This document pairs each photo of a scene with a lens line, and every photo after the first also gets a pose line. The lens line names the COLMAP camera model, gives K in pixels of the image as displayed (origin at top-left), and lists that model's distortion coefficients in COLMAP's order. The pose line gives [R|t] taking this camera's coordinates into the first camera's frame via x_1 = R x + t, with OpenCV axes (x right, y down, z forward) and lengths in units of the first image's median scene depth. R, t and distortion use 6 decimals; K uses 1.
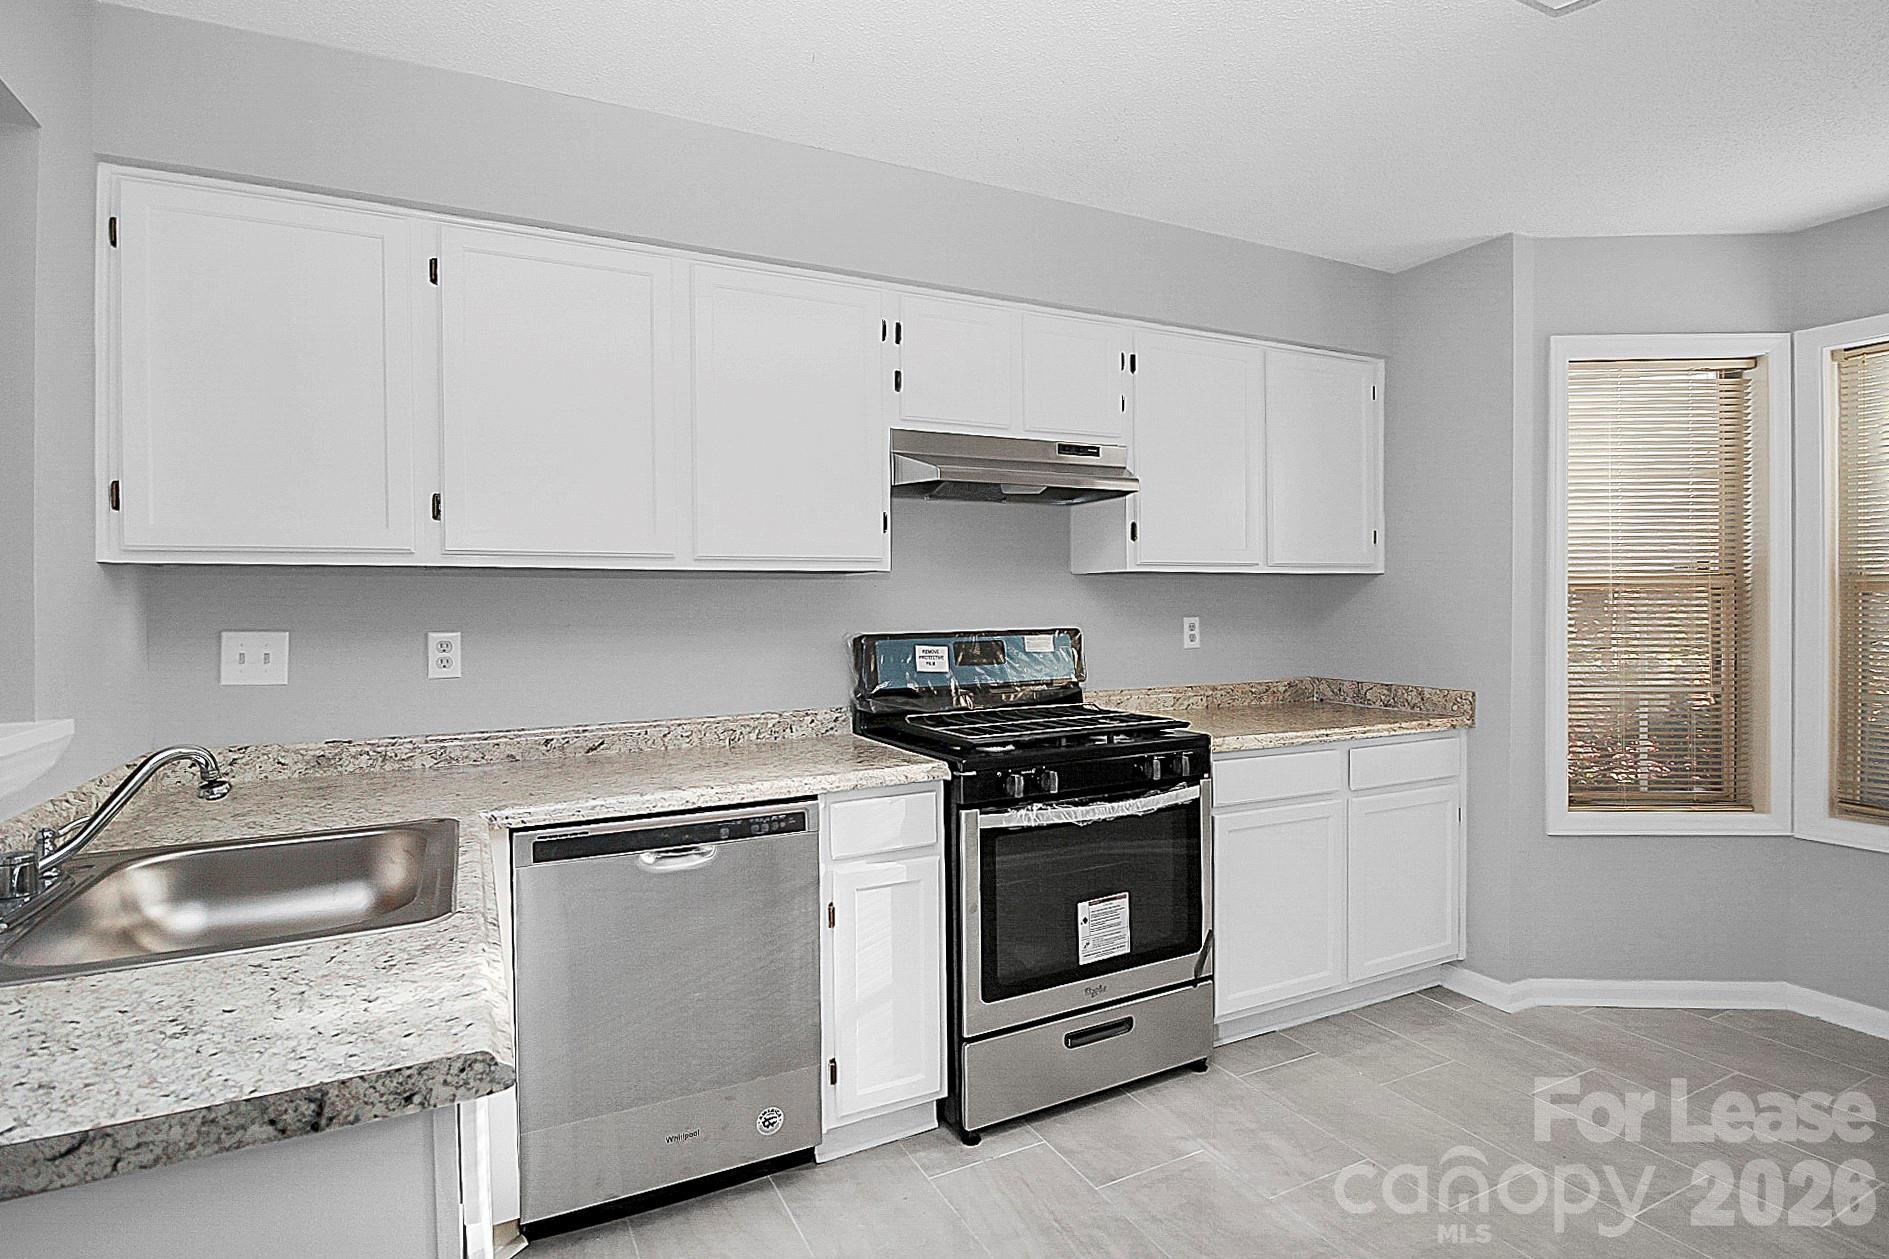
lens RADIAL K [[919.4, 0, 900.3], [0, 919.4, 615.6], [0, 0, 1]] dist [-0.007812, -0.001387]
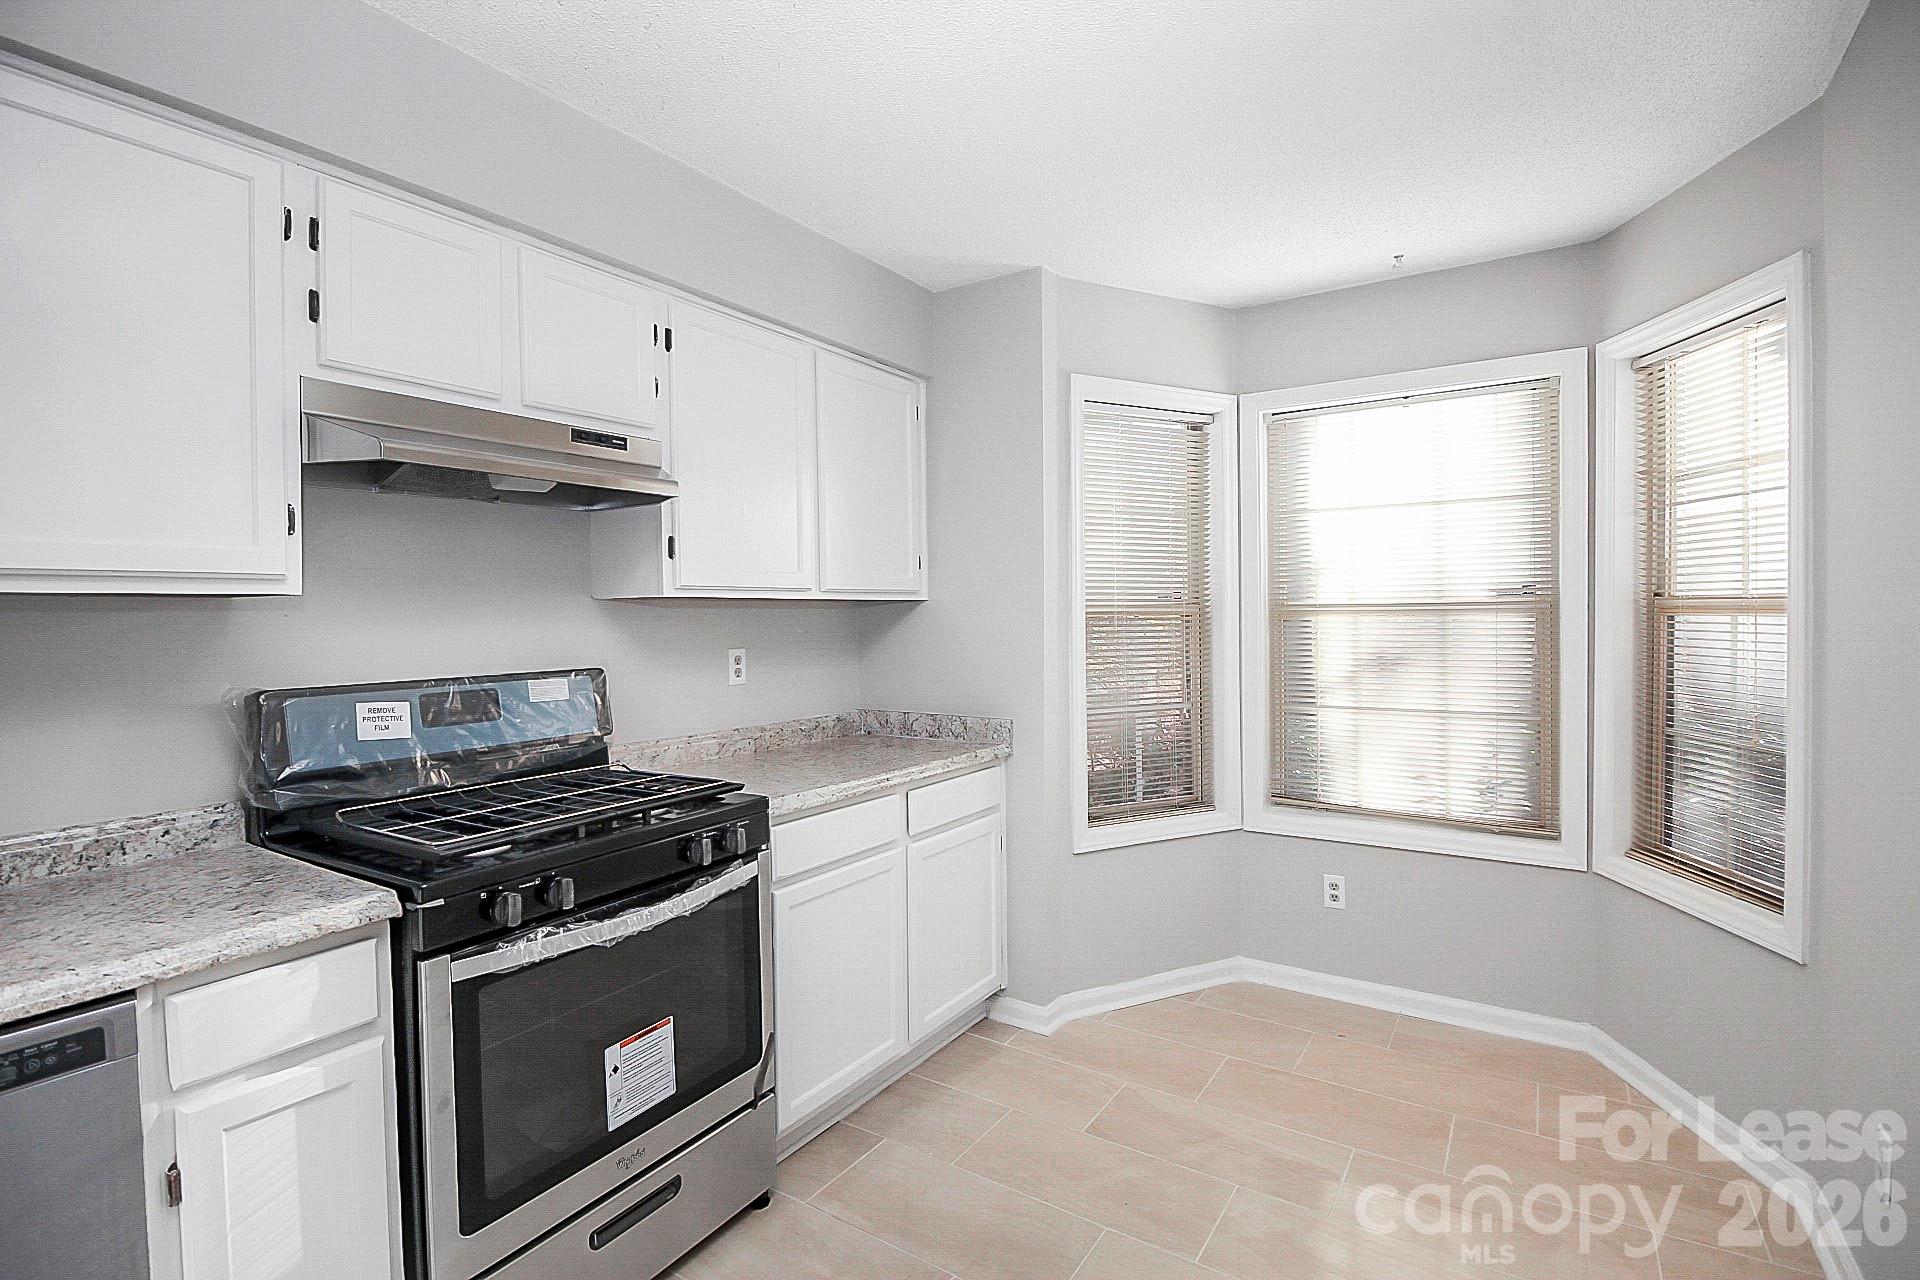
lens RADIAL K [[934.5, 0, 918.1], [0, 934.5, 630.5], [0, 0, 1]] dist [-0.007812, -0.001387]
pose [[0.869136, -0.008560, 0.494500, 0.038991], [0.010040, 0.999950, -0.000336, -0.017624], [-0.494472, 0.005257, 0.869178, 0.194433]]
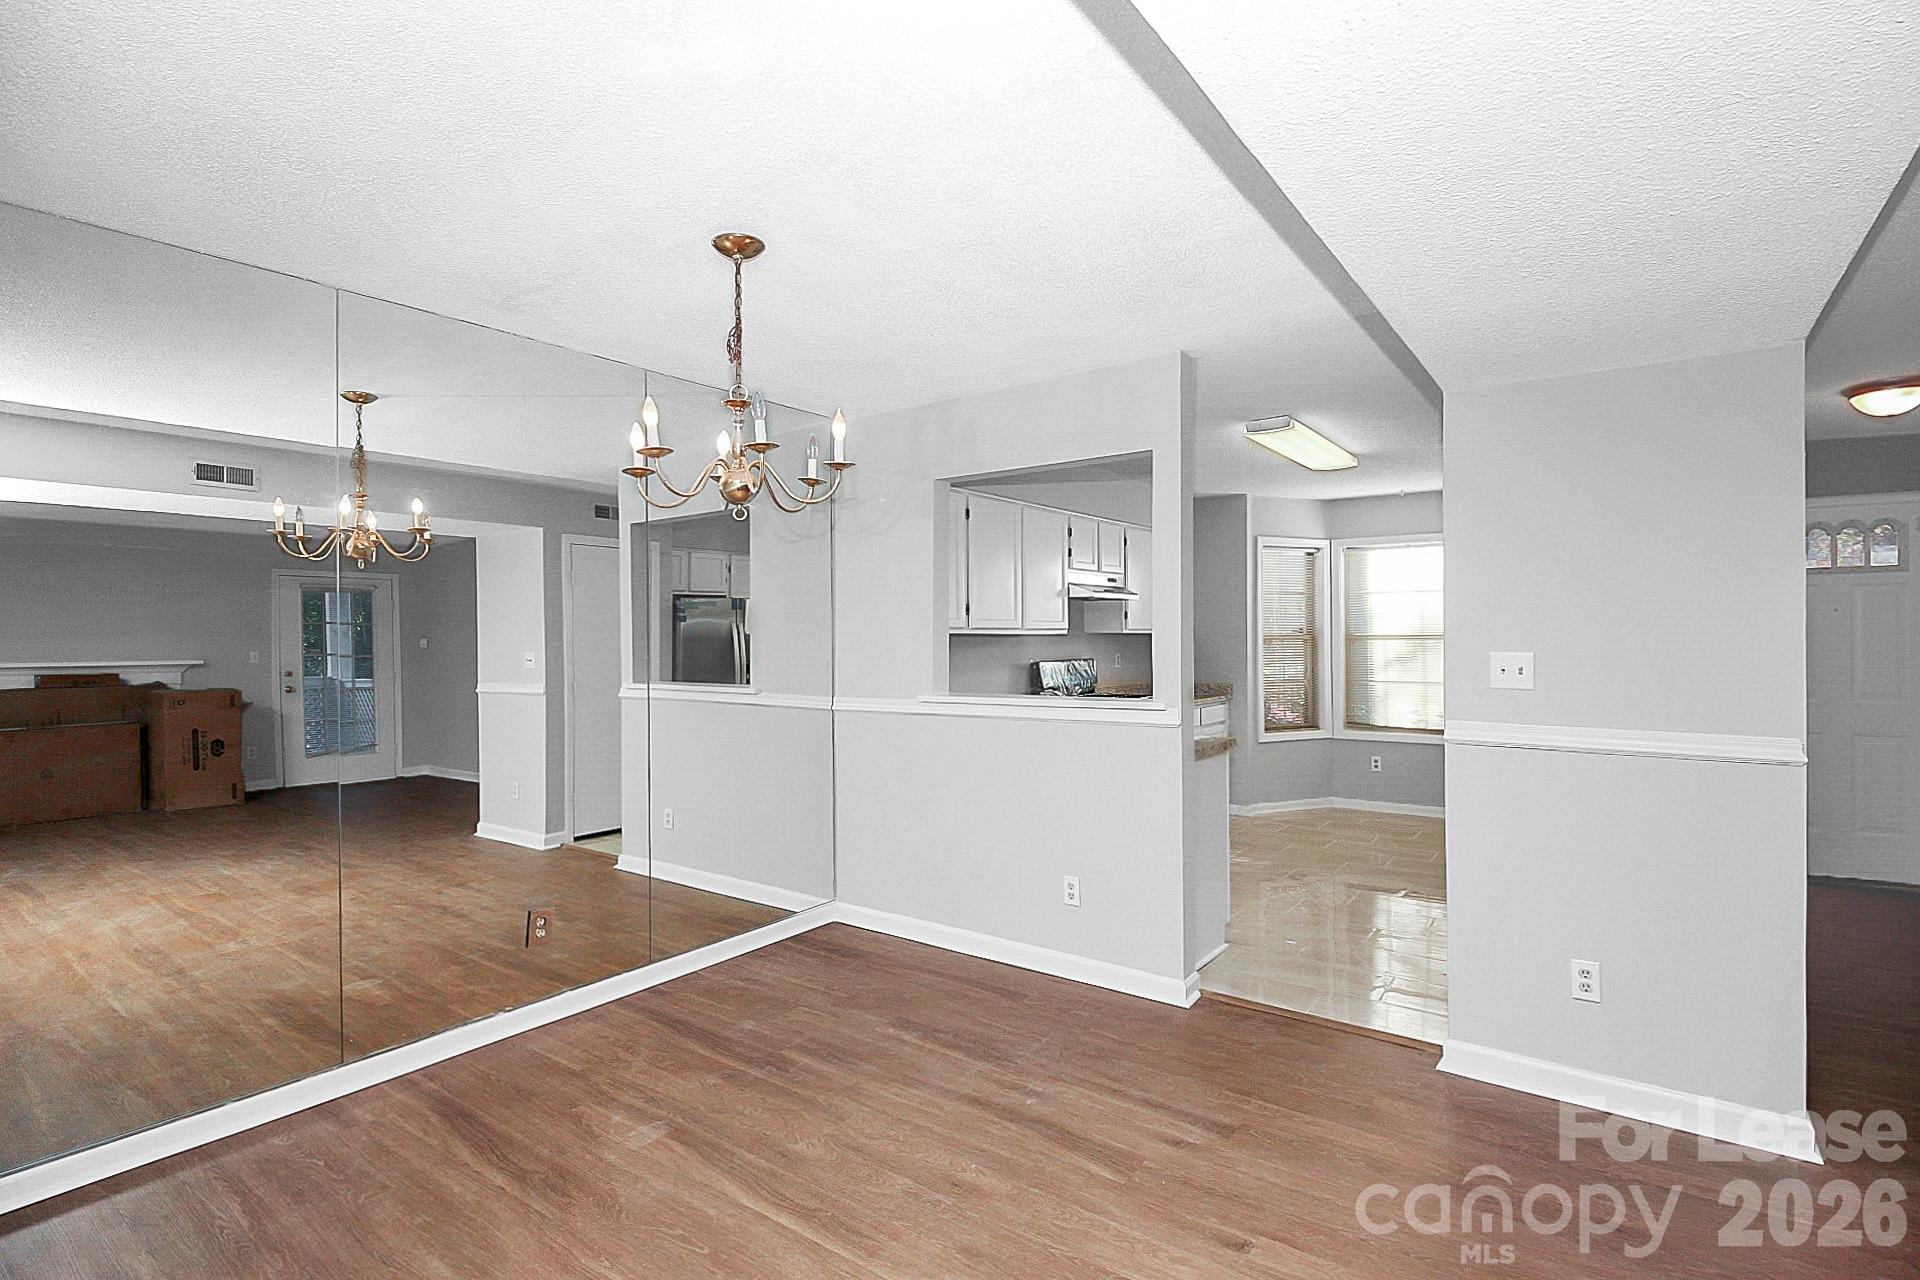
lens RADIAL K [[903.4, 0, 970.8], [0, 903.4, 634.5], [0, 0, 1]] dist [0.000438, -0.012717]
pose [[0.887652, 0.000534, 0.460515, -1.205818], [0.008904, 0.999793, -0.018320, -0.007202], [-0.460429, 0.020362, 0.887463, -0.862640]]
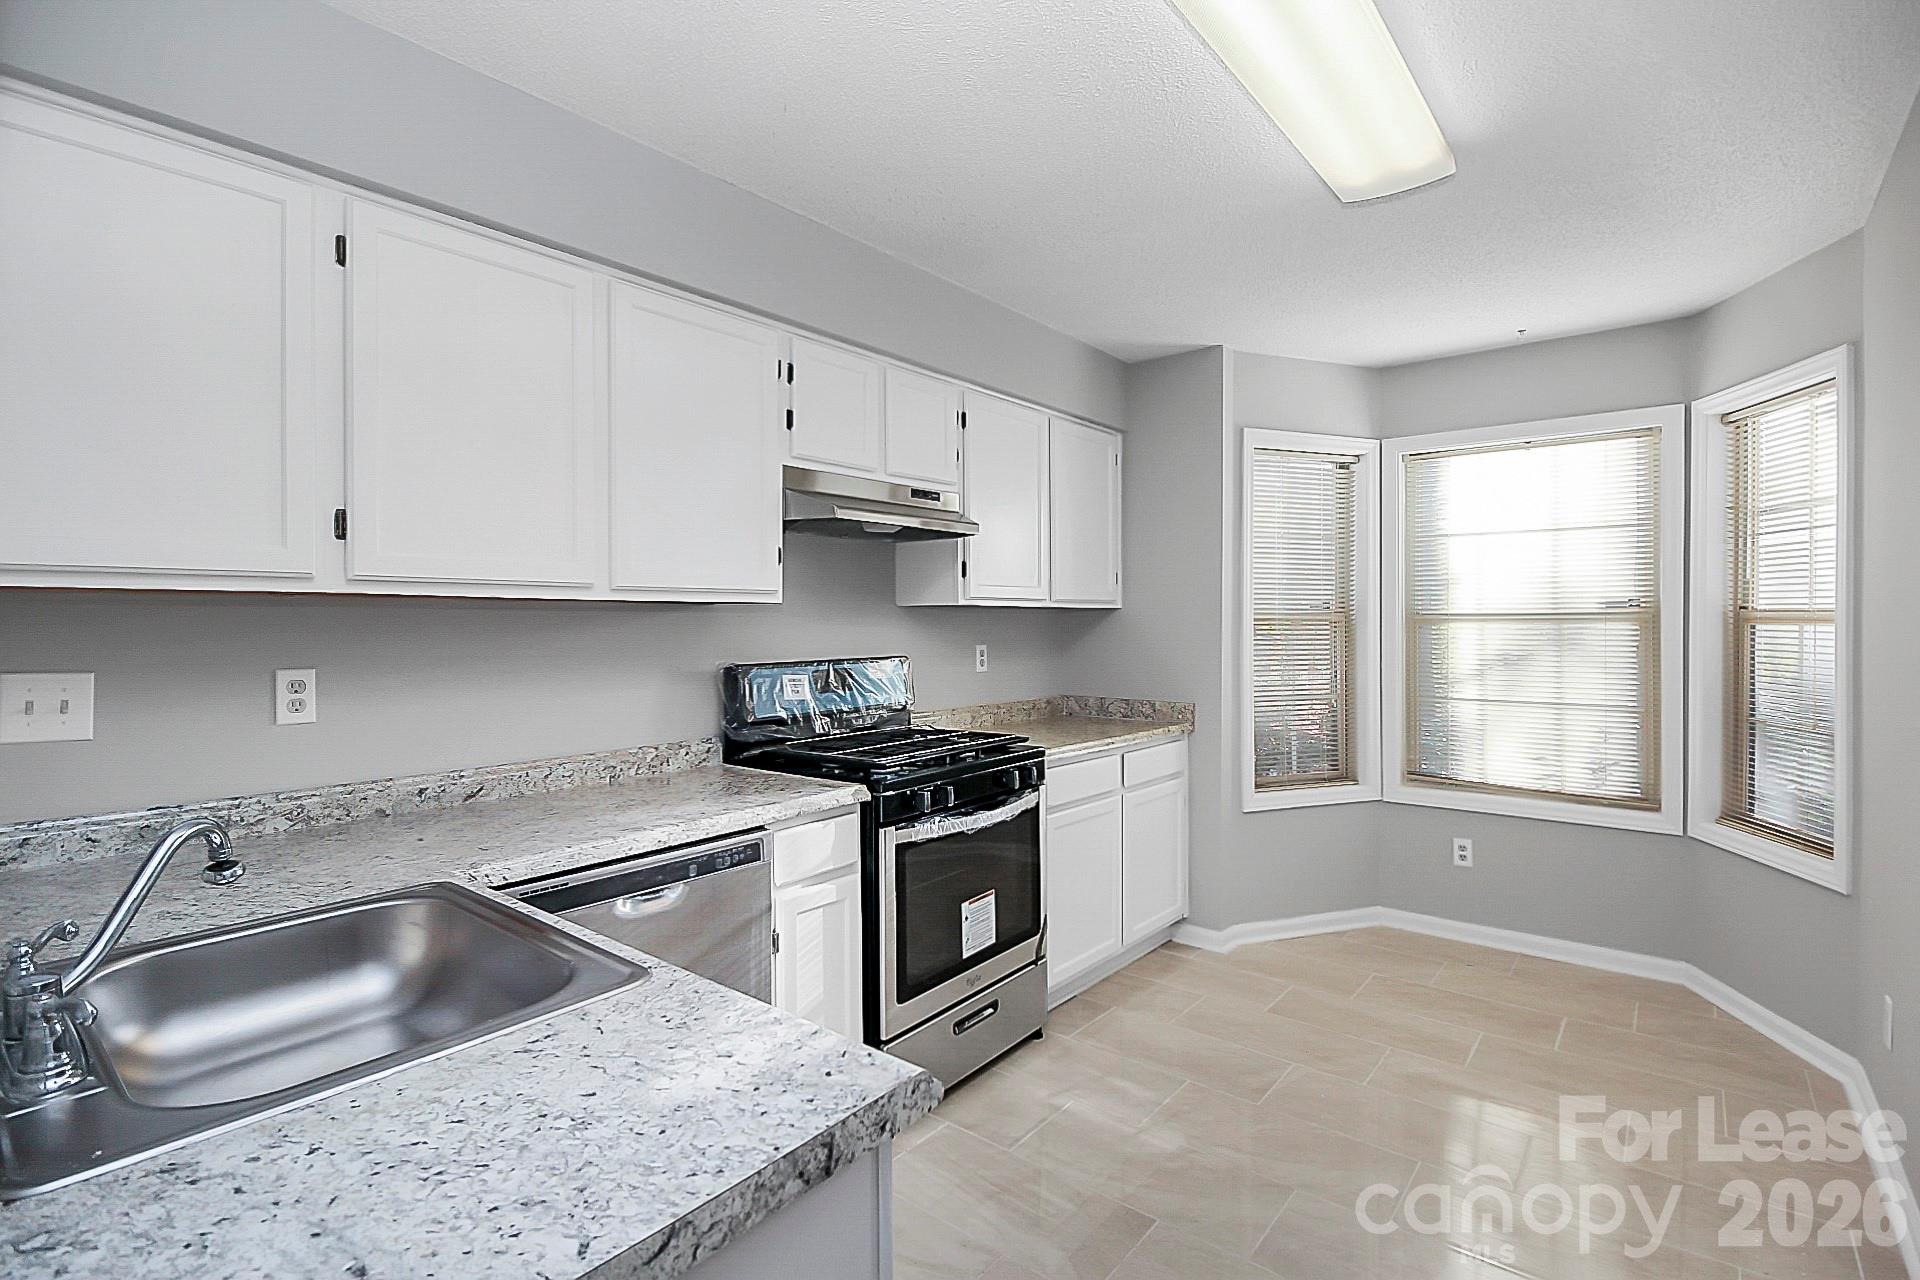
lens RADIAL K [[903.4, 0, 931.6], [0, 903.4, 629.5], [0, 0, 1]] dist [0.000438, -0.012717]
pose [[0.916166, 0.003325, 0.400786, -0.244296], [0.000127, 0.999963, -0.008586, -0.009535], [-0.400799, 0.007917, 0.916132, 0.005269]]
